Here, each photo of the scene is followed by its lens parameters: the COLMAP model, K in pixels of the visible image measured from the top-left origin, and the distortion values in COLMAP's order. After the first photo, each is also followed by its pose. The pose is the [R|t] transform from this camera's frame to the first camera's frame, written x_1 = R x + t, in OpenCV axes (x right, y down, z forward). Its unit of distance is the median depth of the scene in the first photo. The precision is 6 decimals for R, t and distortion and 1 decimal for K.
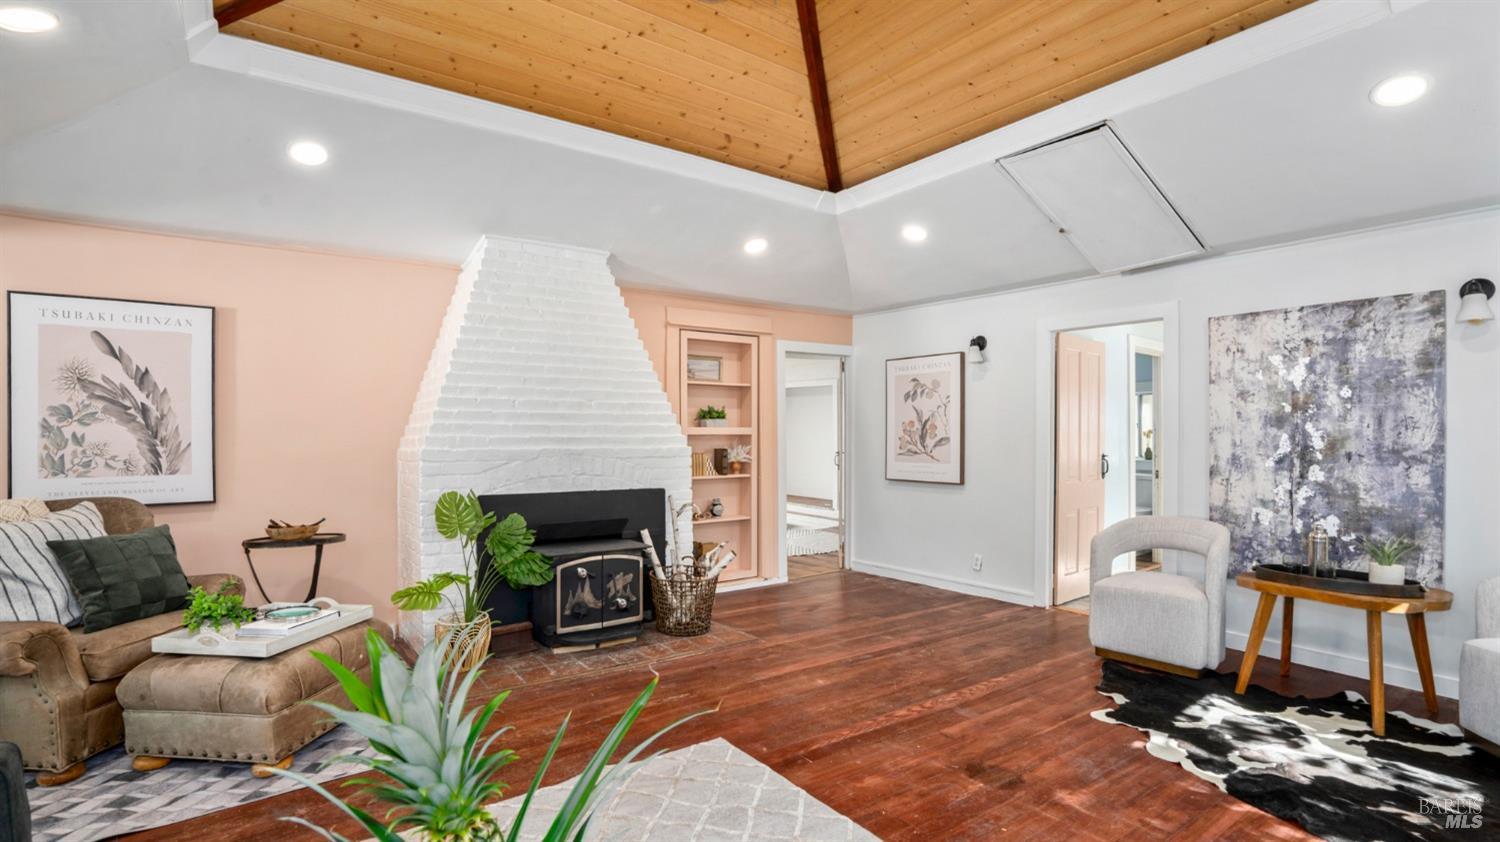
lens RADIAL K [[717.4, 0, 750.0], [0, 717.4, 421.0], [0, 0, 1]] dist [0.001014, 0.000251]
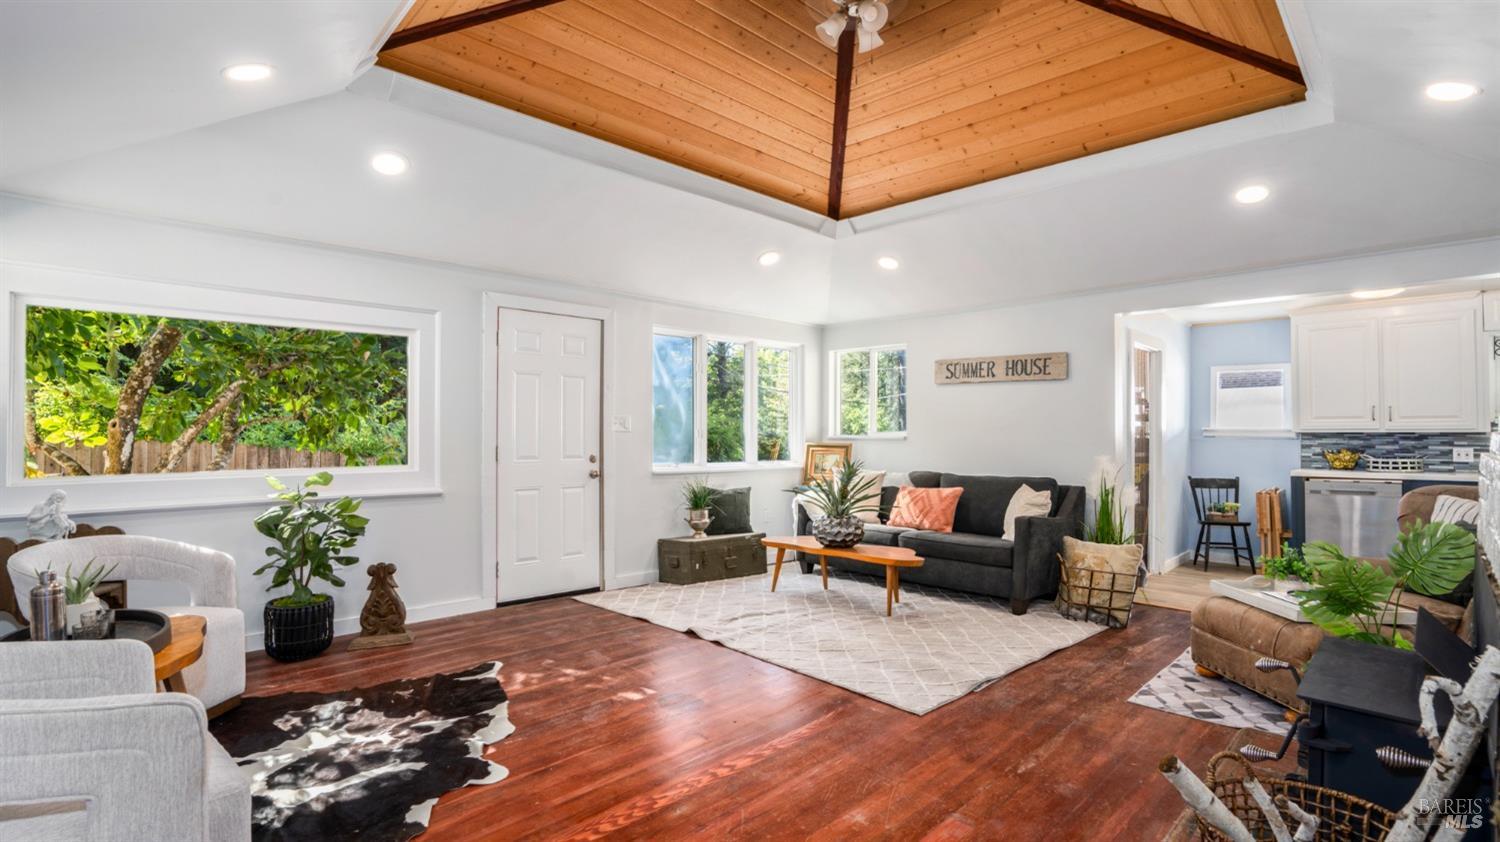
lens RADIAL K [[717.4, 0, 750.0], [0, 717.4, 421.0], [0, 0, 1]] dist [0.001014, 0.000251]
pose [[-0.991883, -0.009957, -0.126767, 0.343426], [-0.006711, 0.999639, -0.026013, 0.038100], [0.126980, -0.024951, -0.991591, 2.015857]]
